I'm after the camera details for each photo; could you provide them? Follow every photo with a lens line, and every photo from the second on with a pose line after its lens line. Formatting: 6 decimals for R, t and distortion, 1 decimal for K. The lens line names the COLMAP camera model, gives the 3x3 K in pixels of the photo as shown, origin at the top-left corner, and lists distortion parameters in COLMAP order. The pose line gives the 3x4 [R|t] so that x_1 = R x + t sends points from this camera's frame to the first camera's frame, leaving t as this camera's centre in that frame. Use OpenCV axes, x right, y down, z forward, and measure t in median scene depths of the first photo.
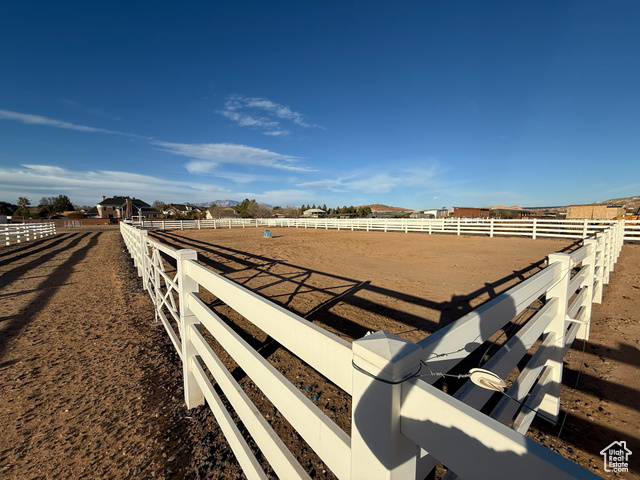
lens RADIAL K [[257.6, 0, 320.1], [0, 257.6, 255.4], [0, 0, 1]] dist [-0.032962, 0.000273]
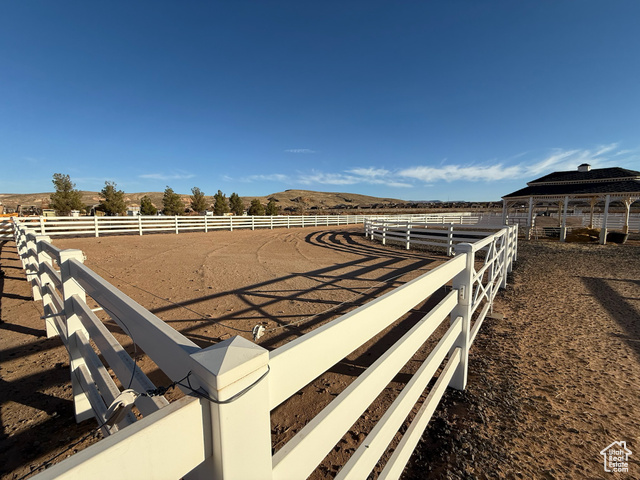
lens RADIAL K [[256.3, 0, 320.0], [0, 256.3, 240.0], [0, 0, 1]] dist [0.001592, 0.000059]
pose [[-0.162195, -0.094593, 0.982214, -0.136191], [0.145671, 0.982193, 0.118646, -0.022886], [-0.975947, 0.162324, -0.145528, 0.156977]]
